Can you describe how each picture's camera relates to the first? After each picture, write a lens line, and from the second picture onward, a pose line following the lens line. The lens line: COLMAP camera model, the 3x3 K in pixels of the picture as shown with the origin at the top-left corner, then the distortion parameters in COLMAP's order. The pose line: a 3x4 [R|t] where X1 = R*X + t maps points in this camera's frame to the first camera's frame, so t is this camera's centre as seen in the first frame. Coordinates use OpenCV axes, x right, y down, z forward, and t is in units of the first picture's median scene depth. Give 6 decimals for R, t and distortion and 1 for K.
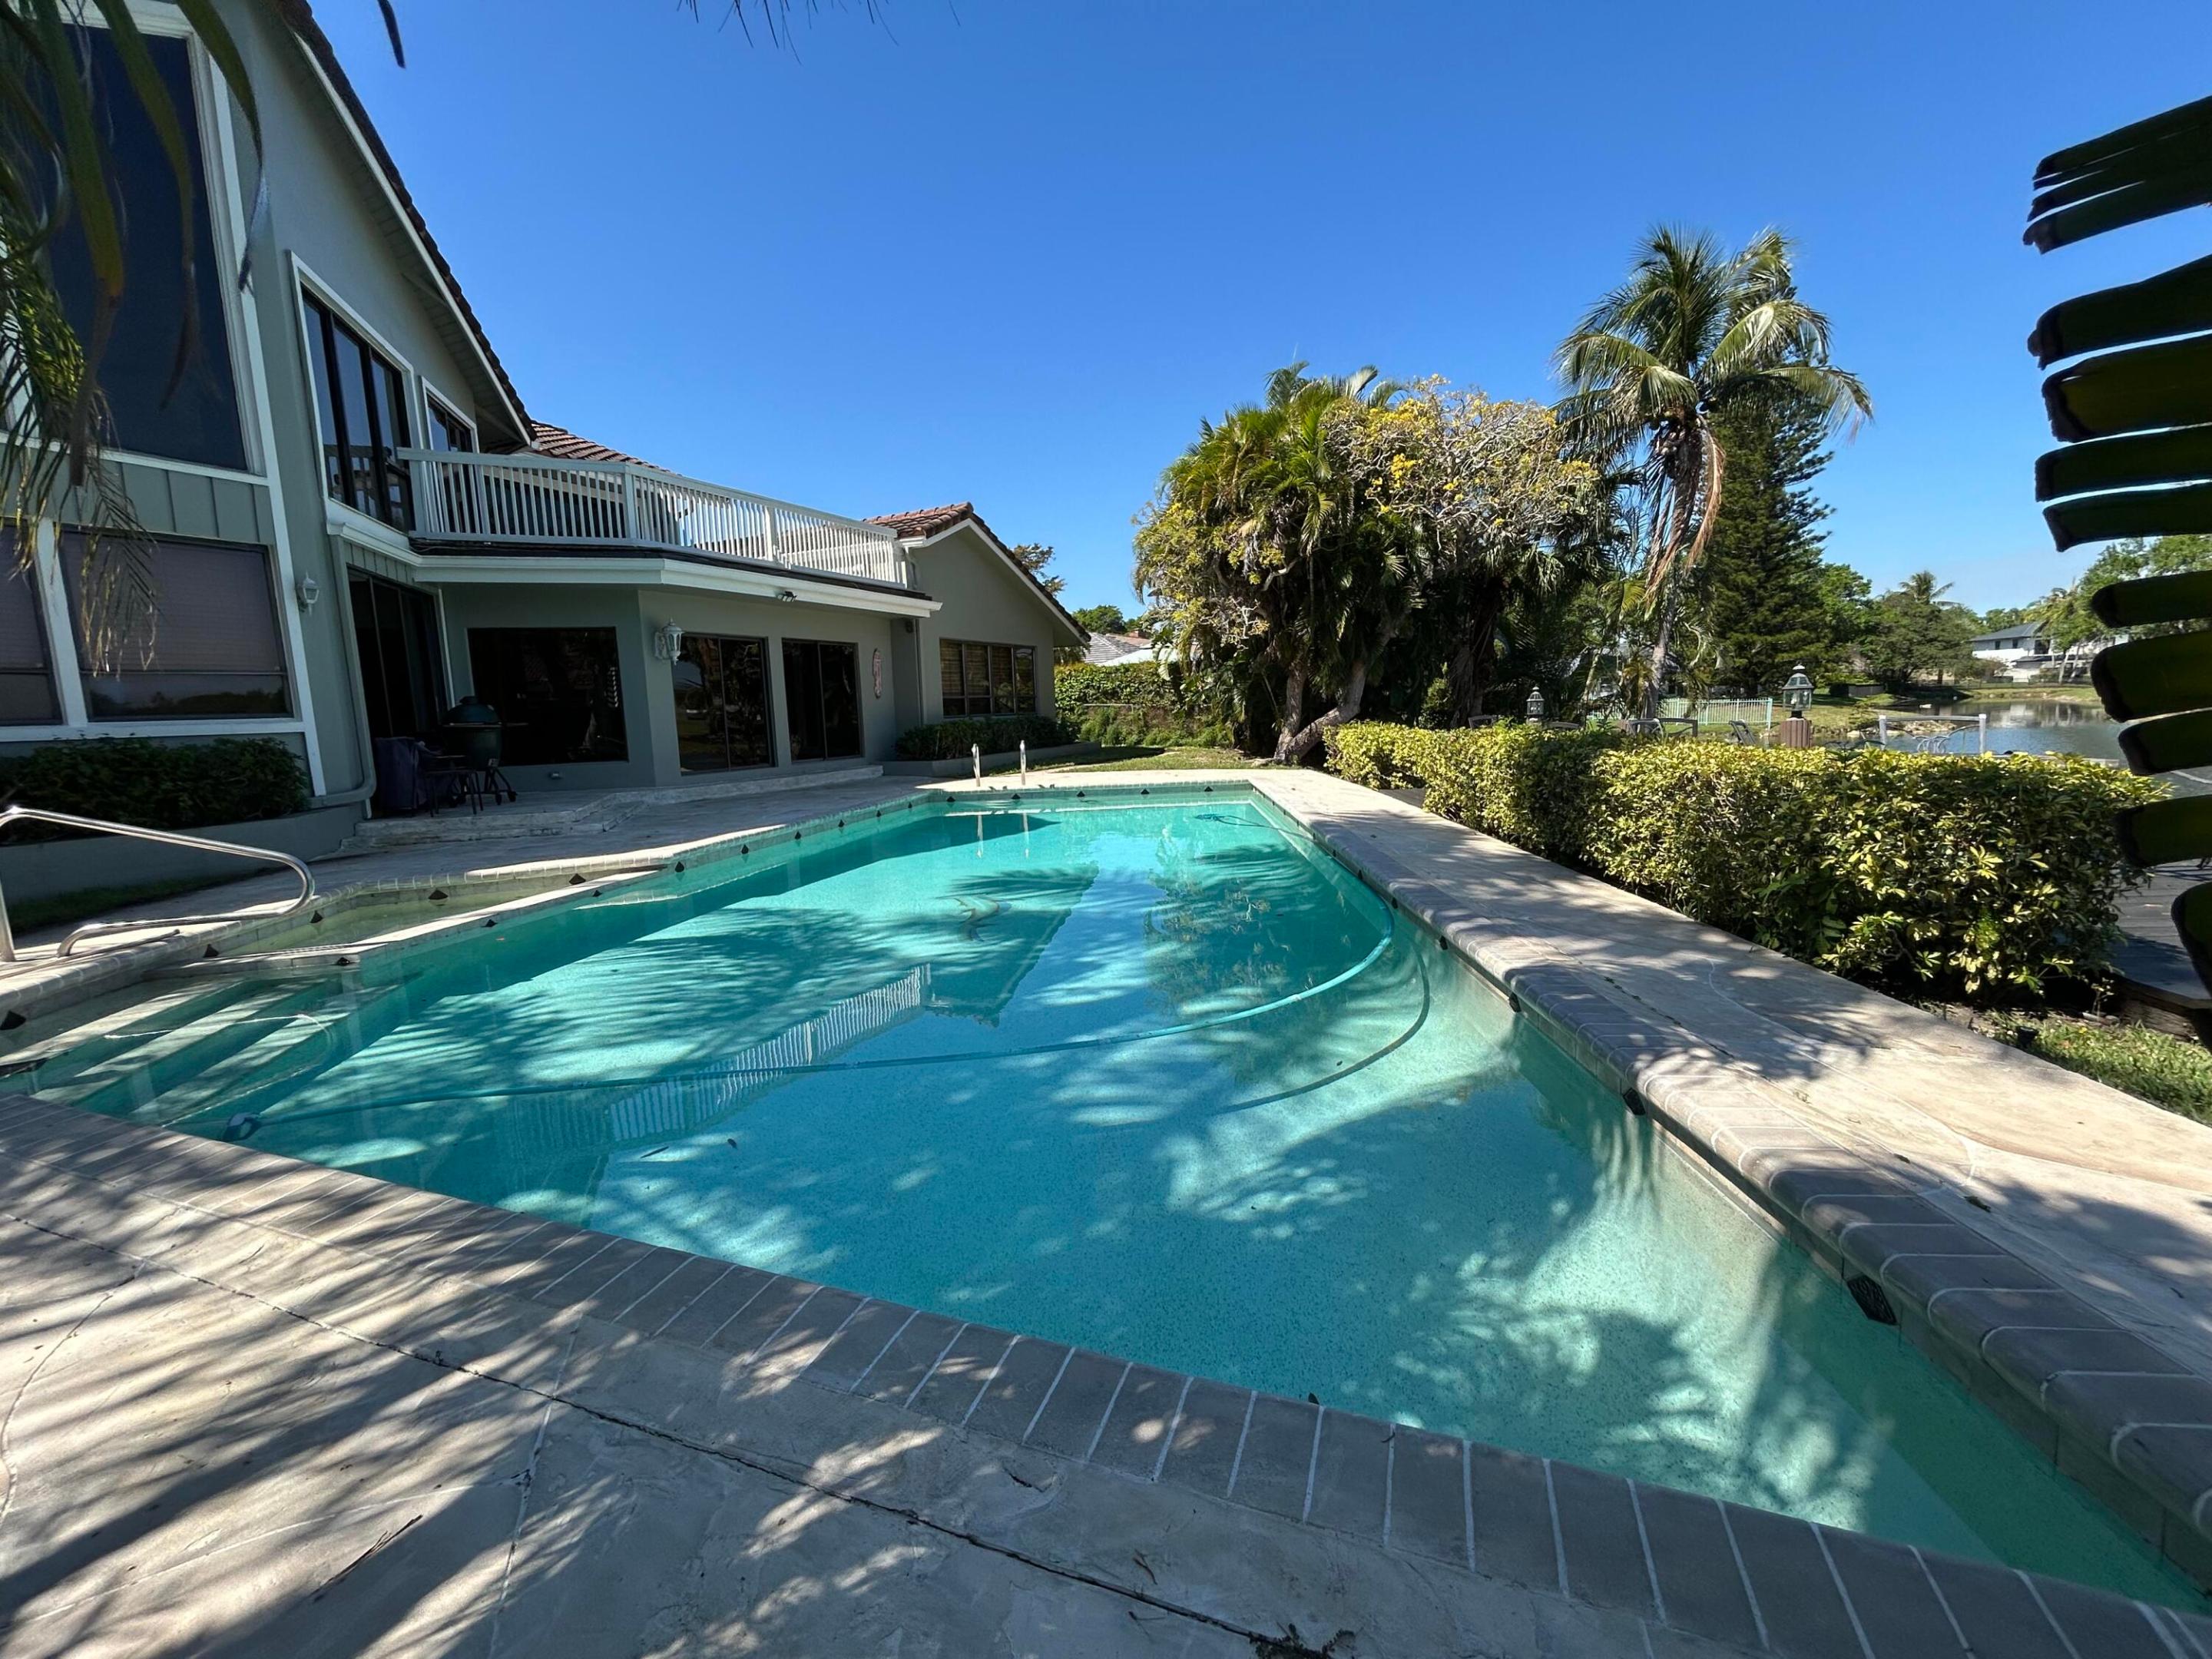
lens RADIAL K [[899.2, 0, 1099.0], [0, 899.2, 827.8], [0, 0, 1]] dist [-0.001523, 0.000839]
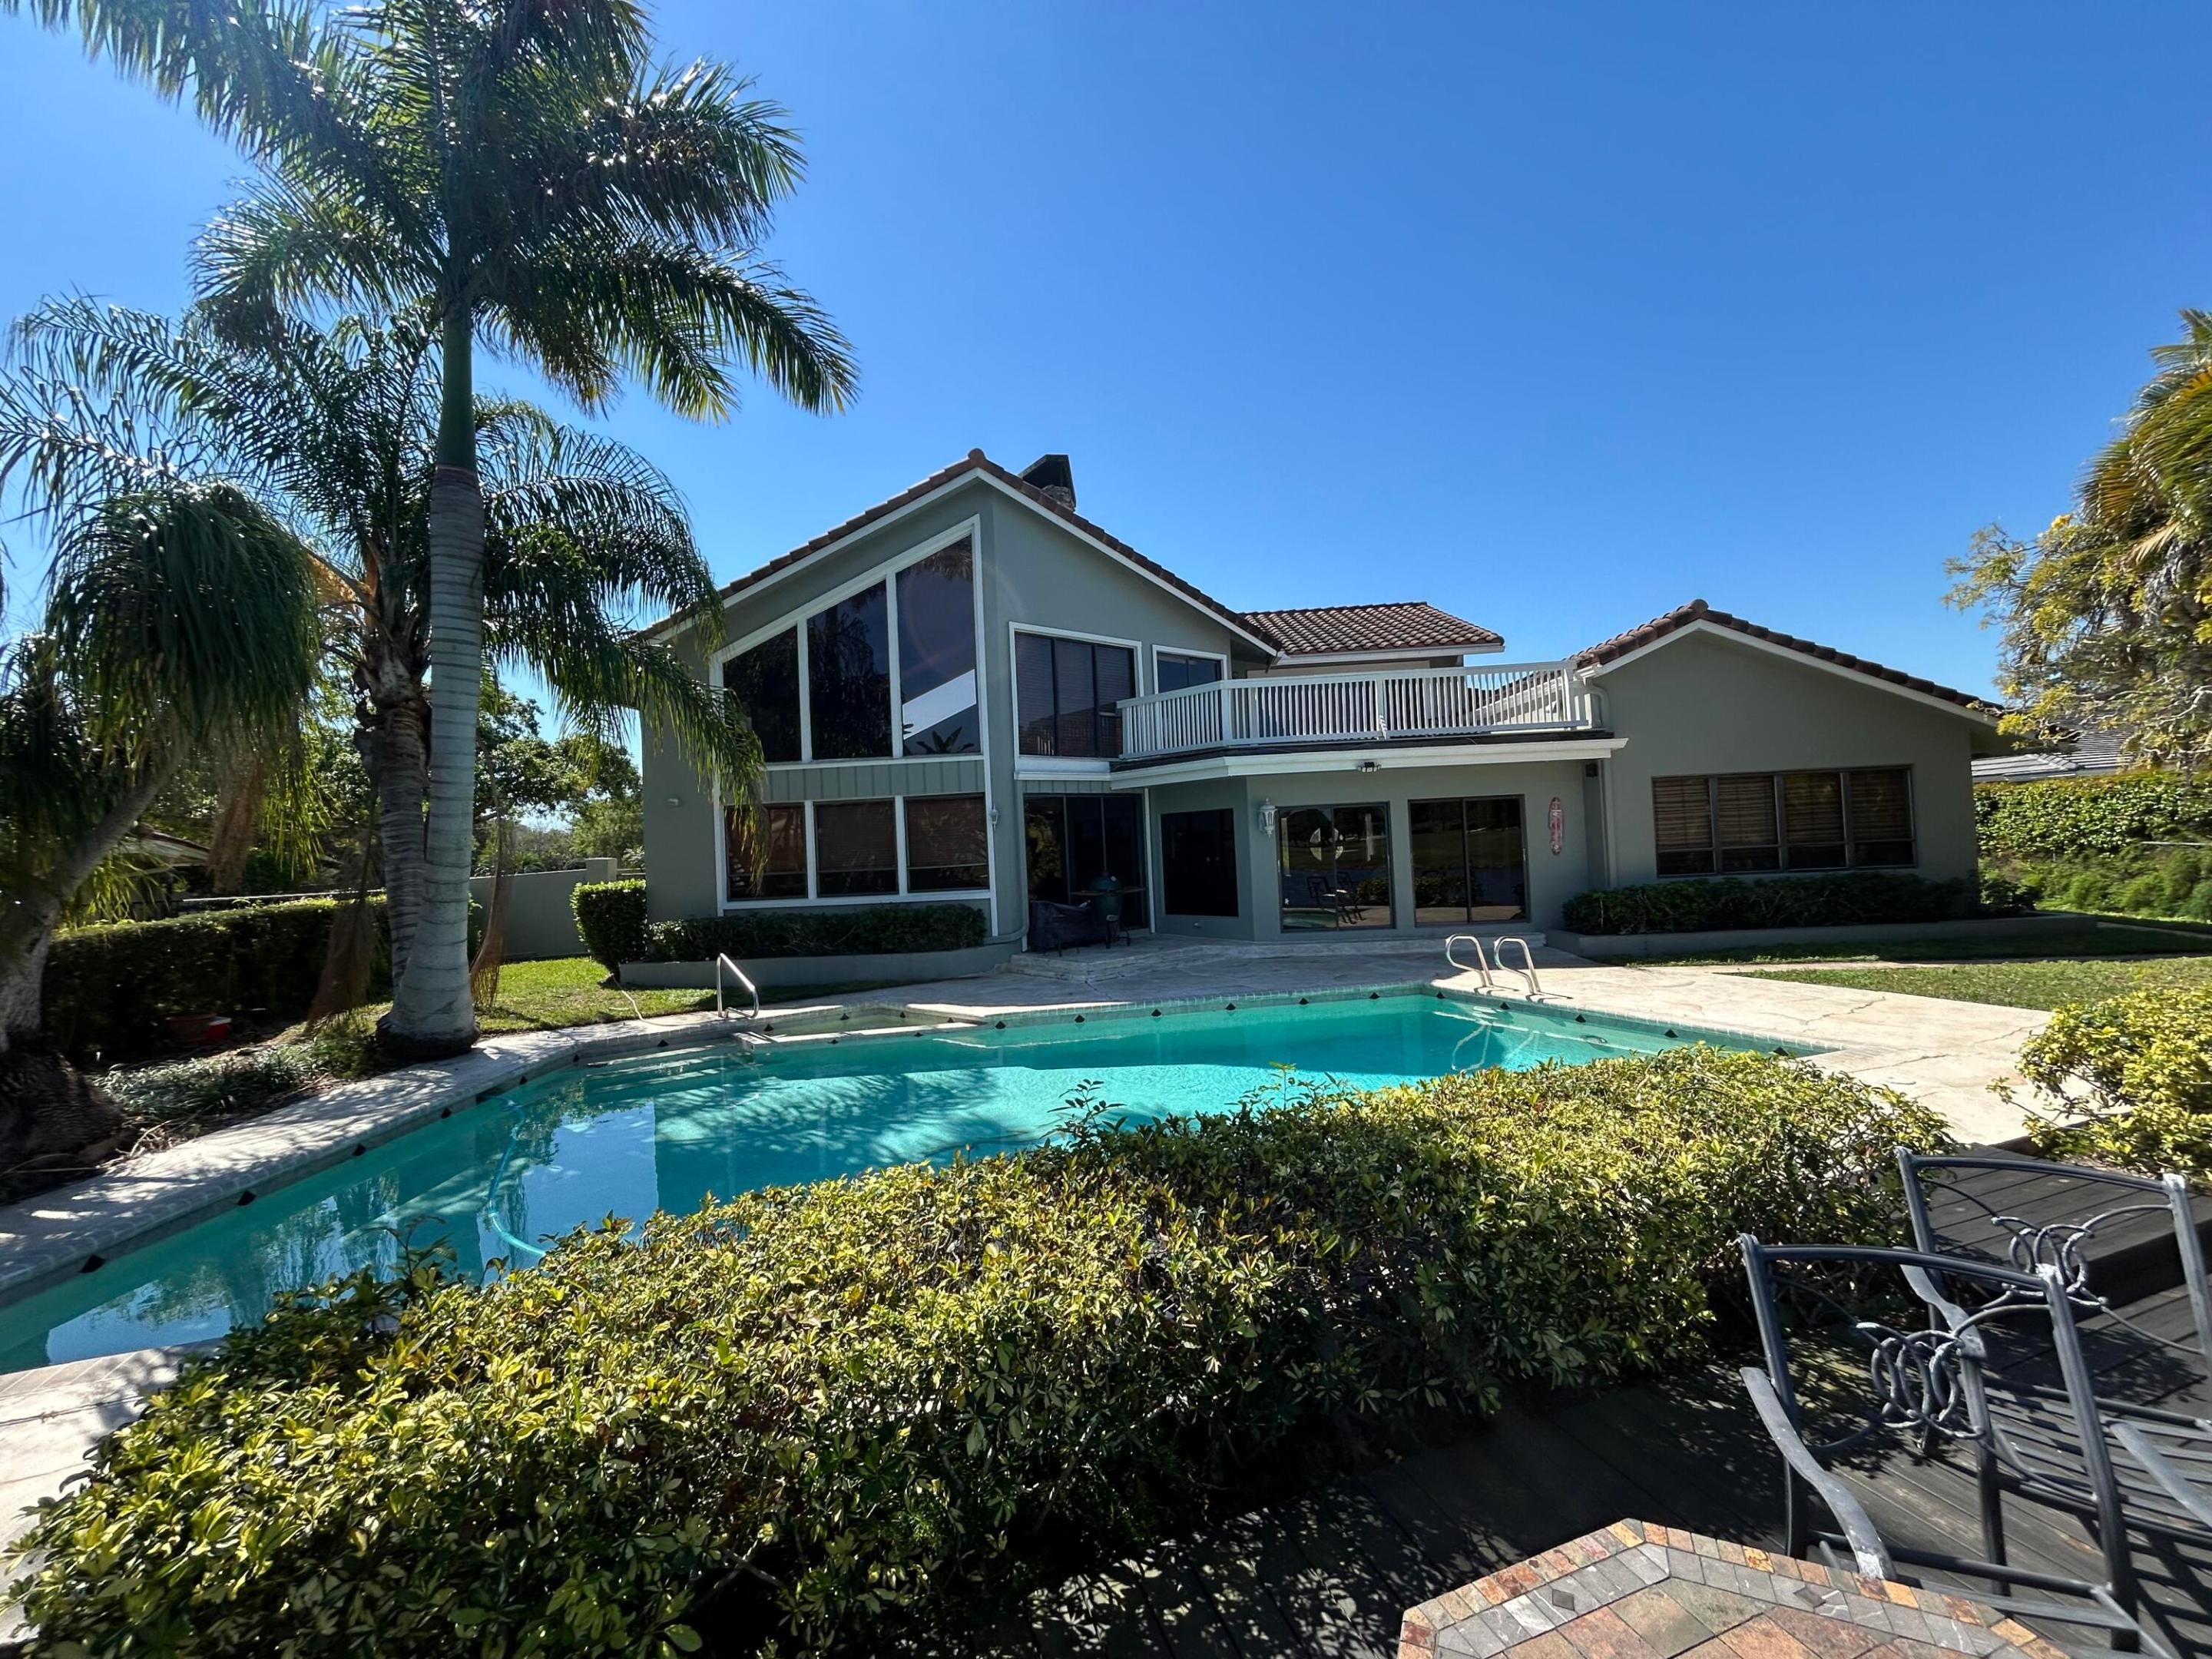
lens RADIAL K [[899.2, 0, 1099.0], [0, 899.2, 827.8], [0, 0, 1]] dist [-0.001523, 0.000839]
pose [[0.378575, -0.000674, -0.925570, 0.476791], [-0.090308, 0.995201, -0.037663, -0.121117], [0.921154, 0.097844, 0.376698, 0.336358]]
